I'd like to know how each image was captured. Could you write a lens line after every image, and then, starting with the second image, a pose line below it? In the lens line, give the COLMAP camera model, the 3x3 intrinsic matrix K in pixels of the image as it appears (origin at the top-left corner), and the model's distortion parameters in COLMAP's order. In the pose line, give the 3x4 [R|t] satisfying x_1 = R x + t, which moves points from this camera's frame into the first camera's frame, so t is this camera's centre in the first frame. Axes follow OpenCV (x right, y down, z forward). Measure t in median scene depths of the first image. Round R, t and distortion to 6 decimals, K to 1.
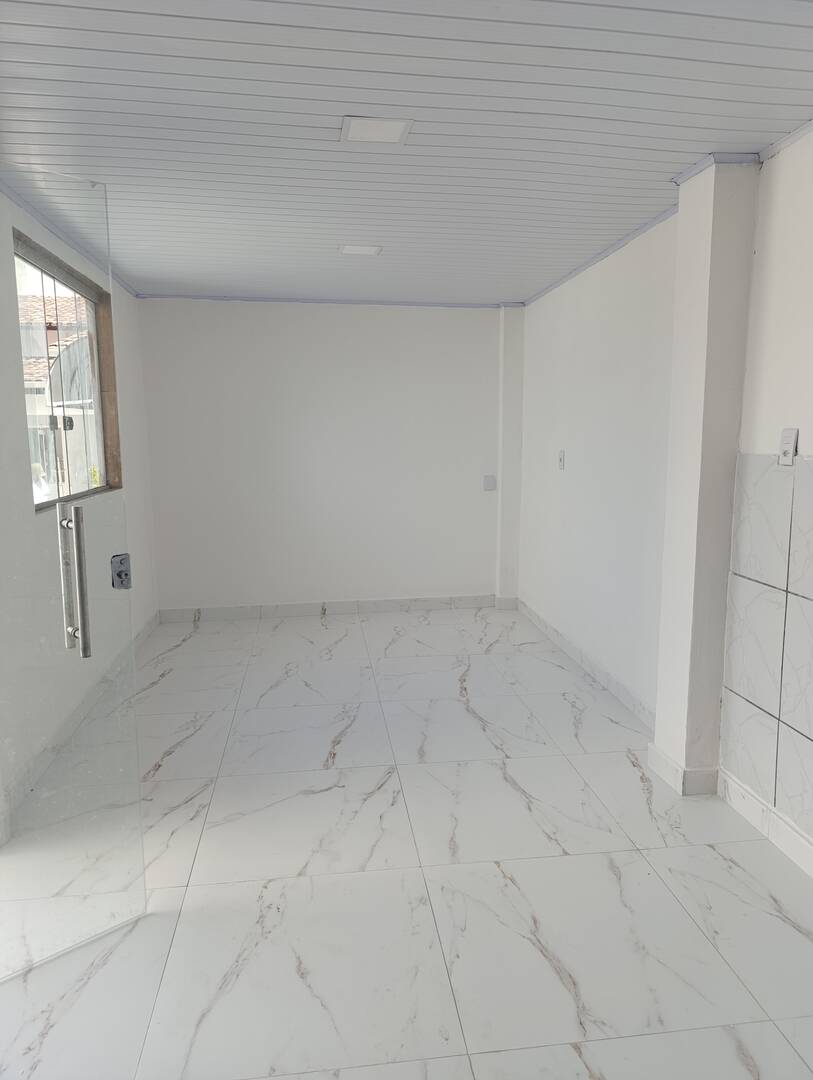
lens RADIAL K [[725.2, 0, 404.3], [0, 725.2, 544.6], [0, 0, 1]] dist [0.038986, -0.032992]
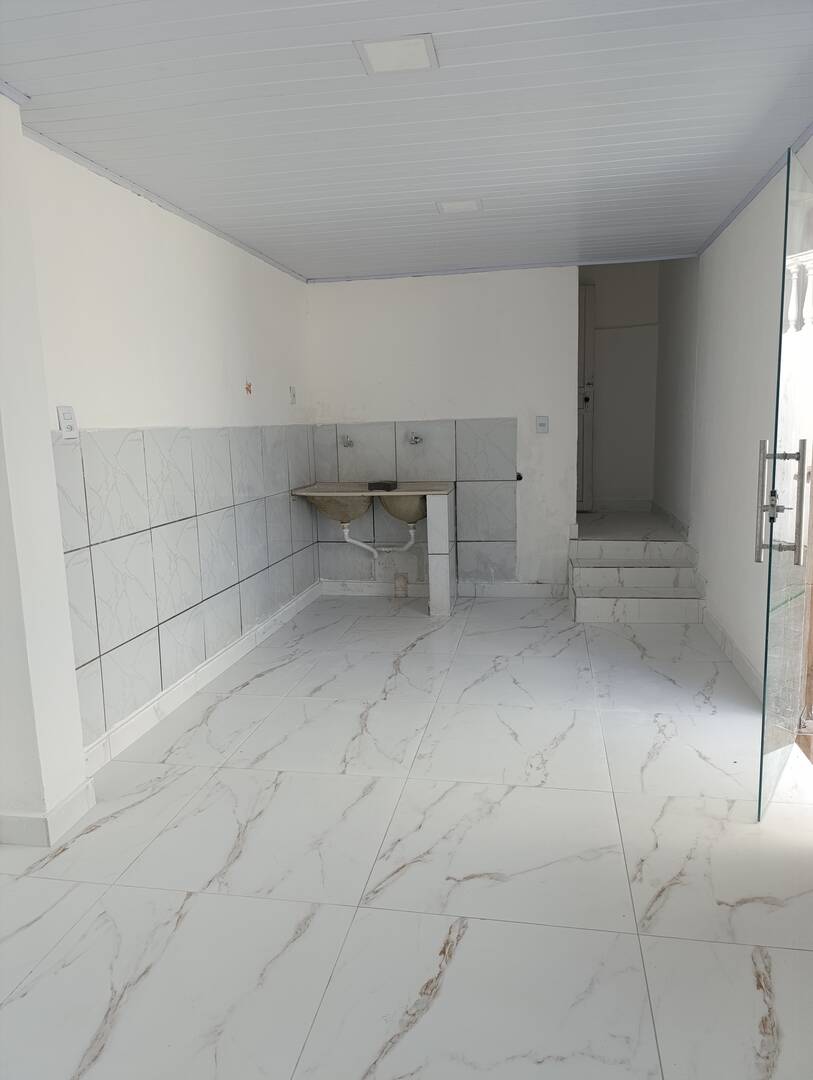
lens RADIAL K [[749.7, 0, 407.8], [0, 749.7, 530.7], [0, 0, 1]] dist [0.039969, -0.035202]
pose [[-0.952416, -0.011278, 0.304592, -0.318040], [0.081162, 0.953851, 0.289102, -0.257832], [-0.293796, 0.300067, -0.907548, 1.869313]]
